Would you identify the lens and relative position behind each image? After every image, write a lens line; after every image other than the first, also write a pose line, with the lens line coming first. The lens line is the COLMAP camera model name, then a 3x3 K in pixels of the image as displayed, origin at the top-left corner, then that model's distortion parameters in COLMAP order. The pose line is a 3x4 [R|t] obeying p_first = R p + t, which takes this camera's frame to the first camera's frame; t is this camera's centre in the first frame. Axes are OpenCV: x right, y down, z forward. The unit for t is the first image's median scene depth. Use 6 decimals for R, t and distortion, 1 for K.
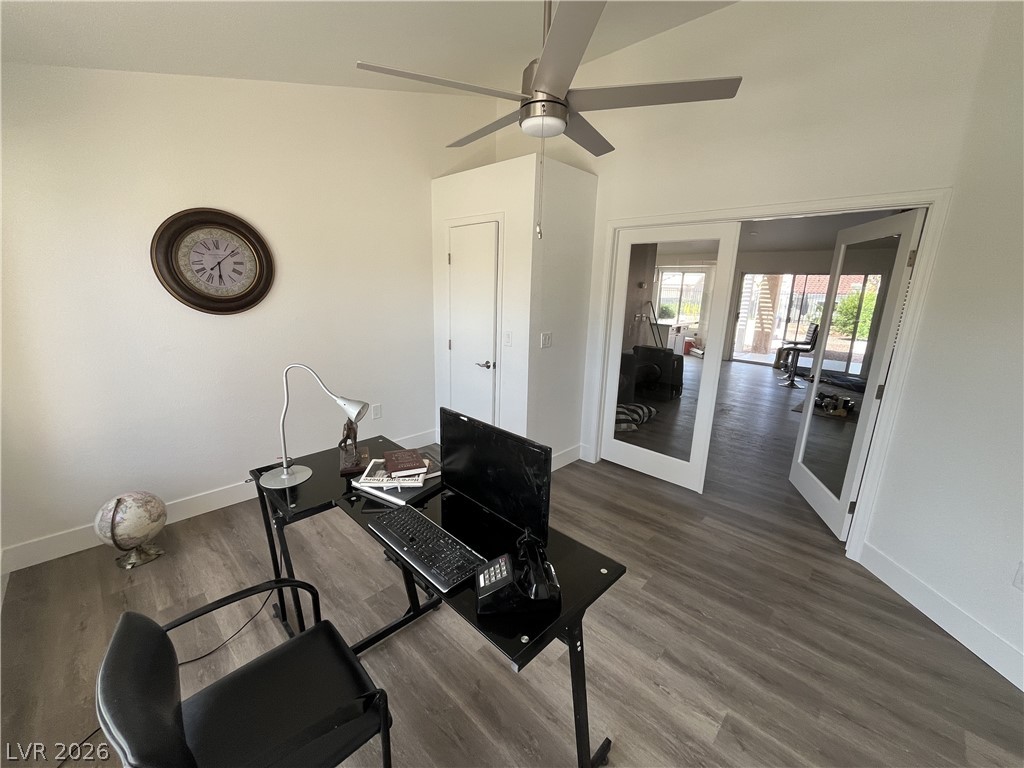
lens RADIAL K [[412.0, 0, 514.4], [0, 412.0, 385.4], [0, 0, 1]] dist [-0.003889, 0.000780]
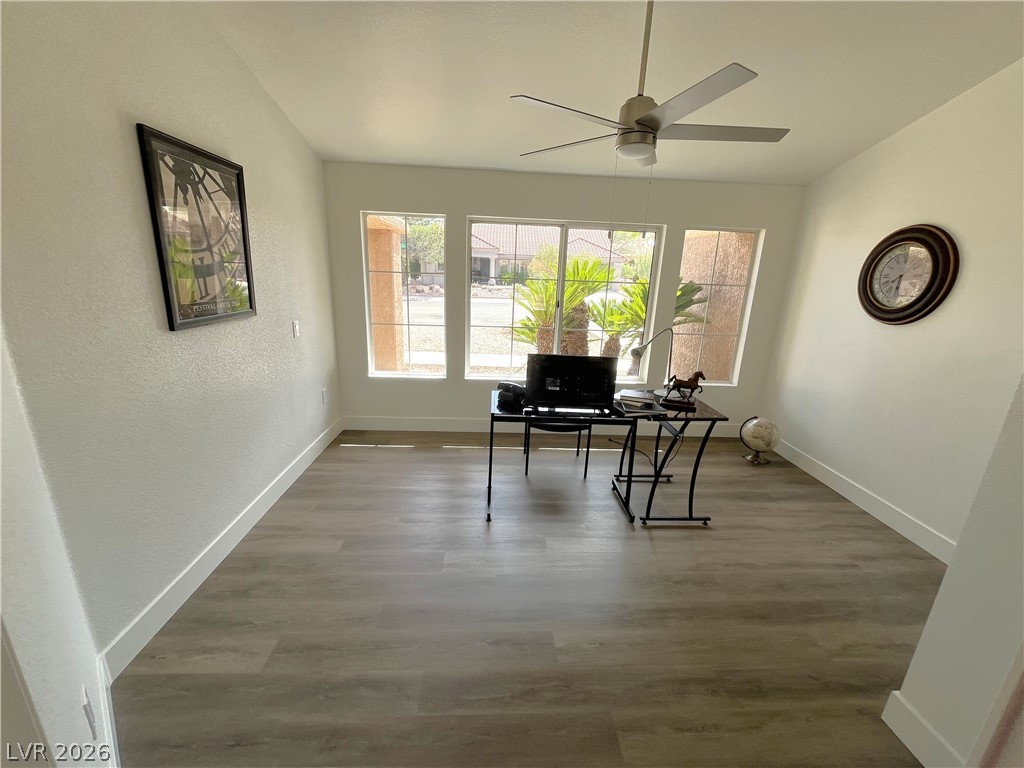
lens RADIAL K [[412.0, 0, 512.0], [0, 412.0, 383.3], [0, 0, 1]] dist [-0.003889, 0.000780]
pose [[-0.681608, 0.136682, -0.718838, 0.800794], [-0.231725, 0.891514, 0.389238, -0.237245], [0.694056, 0.431881, -0.575990, 1.066107]]
